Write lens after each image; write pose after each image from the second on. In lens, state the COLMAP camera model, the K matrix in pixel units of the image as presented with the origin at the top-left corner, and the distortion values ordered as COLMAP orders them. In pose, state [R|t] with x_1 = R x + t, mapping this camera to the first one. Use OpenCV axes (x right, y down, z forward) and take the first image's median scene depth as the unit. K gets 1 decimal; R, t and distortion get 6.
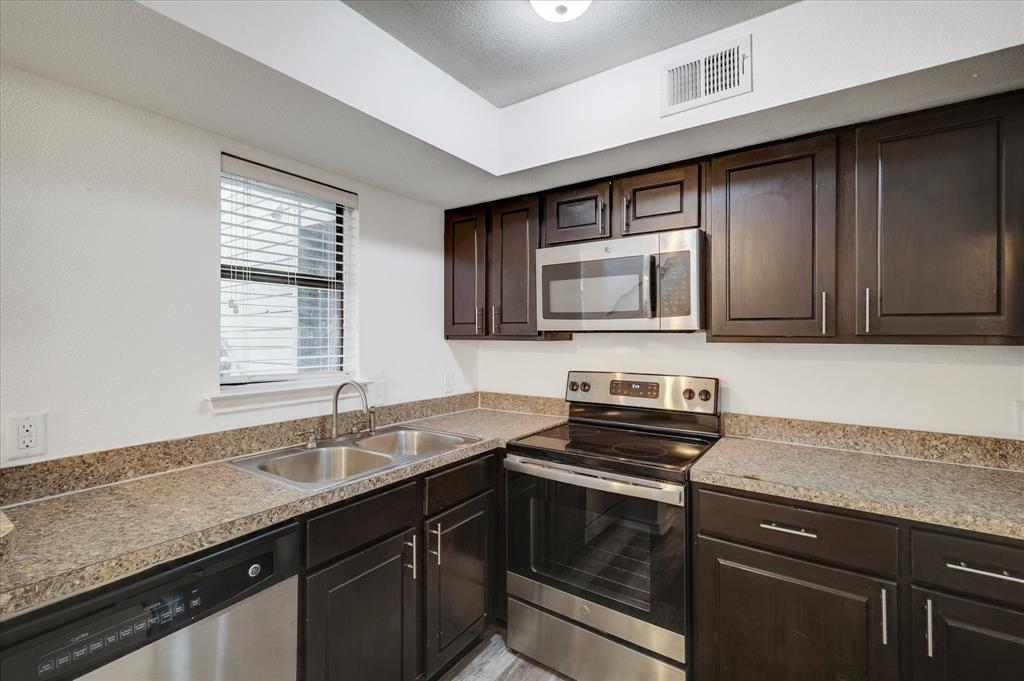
lens RADIAL K [[445.7, 0, 515.3], [0, 445.7, 336.7], [0, 0, 1]] dist [0.002417, 0.000605]
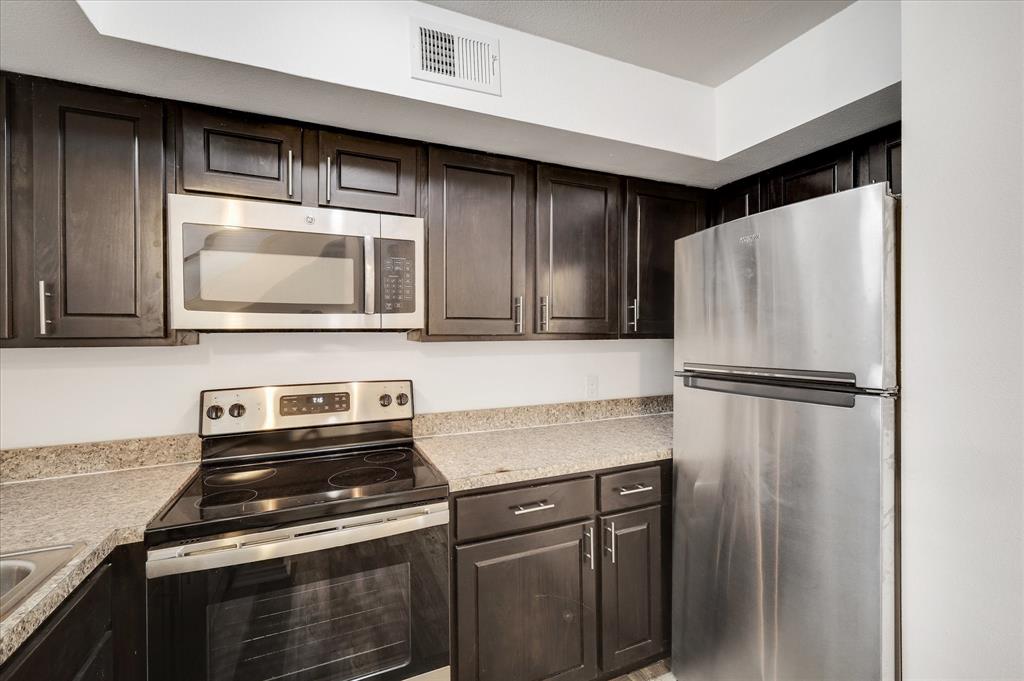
lens RADIAL K [[447.6, 0, 516.8], [0, 447.6, 340.2], [0, 0, 1]] dist [0.001982, 0.000095]
pose [[0.522721, -0.016426, 0.852346, -0.253035], [0.012150, 0.999856, 0.011818, 0.000094], [-0.852417, 0.004179, 0.522845, 0.321748]]
